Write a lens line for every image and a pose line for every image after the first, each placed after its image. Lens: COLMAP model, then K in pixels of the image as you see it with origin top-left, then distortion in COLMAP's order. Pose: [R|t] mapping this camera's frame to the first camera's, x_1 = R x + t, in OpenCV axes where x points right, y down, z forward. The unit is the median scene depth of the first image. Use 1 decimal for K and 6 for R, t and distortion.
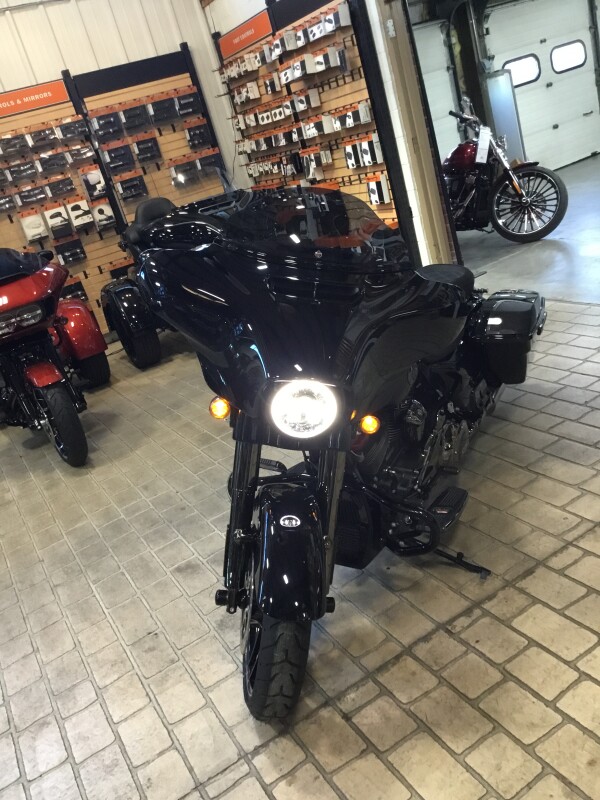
lens RADIAL K [[724.0, 0, 300.0], [0, 724.0, 400.0], [0, 0, 1]] dist [0.068396, -0.146852]
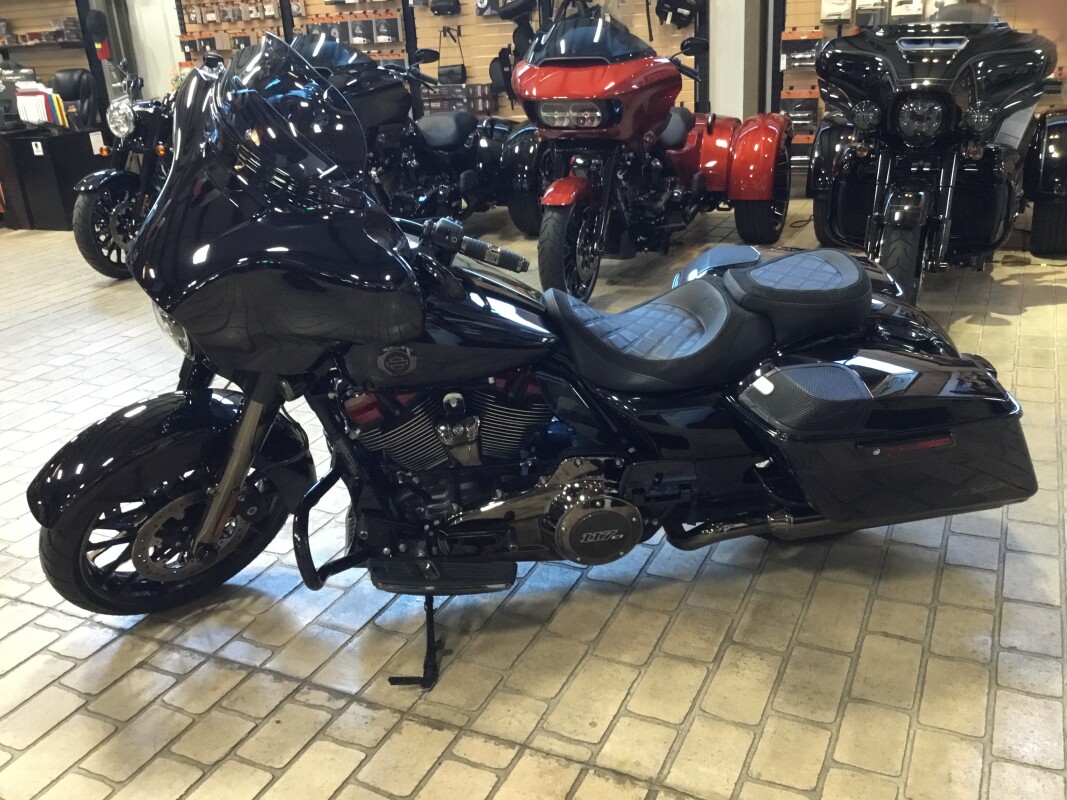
lens RADIAL K [[965.7, 0, 549.9], [0, 965.7, 401.4], [0, 0, 1]] dist [0.068396, -0.146852]
pose [[0.579511, 0.511586, -0.634386, 0.781080], [-0.381590, 0.858153, 0.343456, -0.351594], [0.720108, 0.043039, 0.692525, 0.459575]]
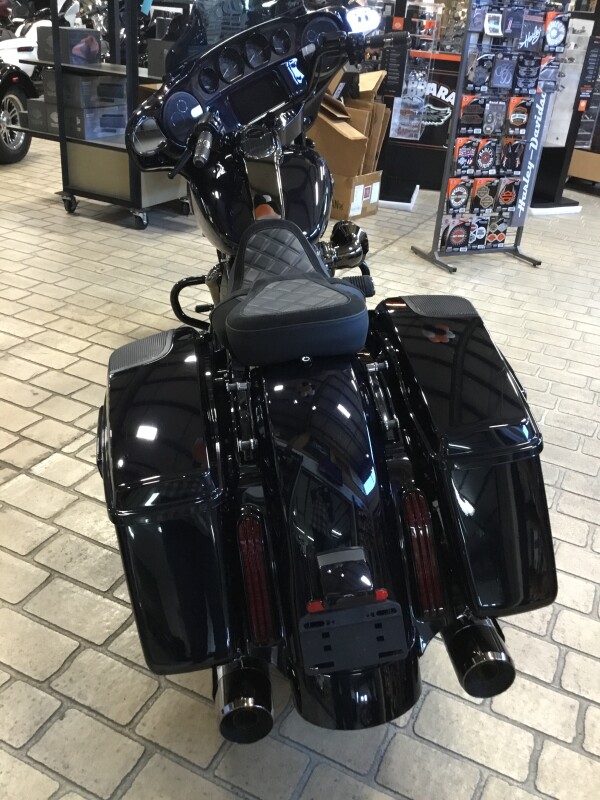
lens RADIAL K [[724.0, 0, 300.0], [0, 724.0, 400.0], [0, 0, 1]] dist [0.068396, -0.146852]
pose [[-0.805233, 0.462743, -0.370768, 0.503278], [-0.047577, 0.572848, 0.818279, -0.668918], [0.591047, 0.676545, -0.439260, 1.636919]]
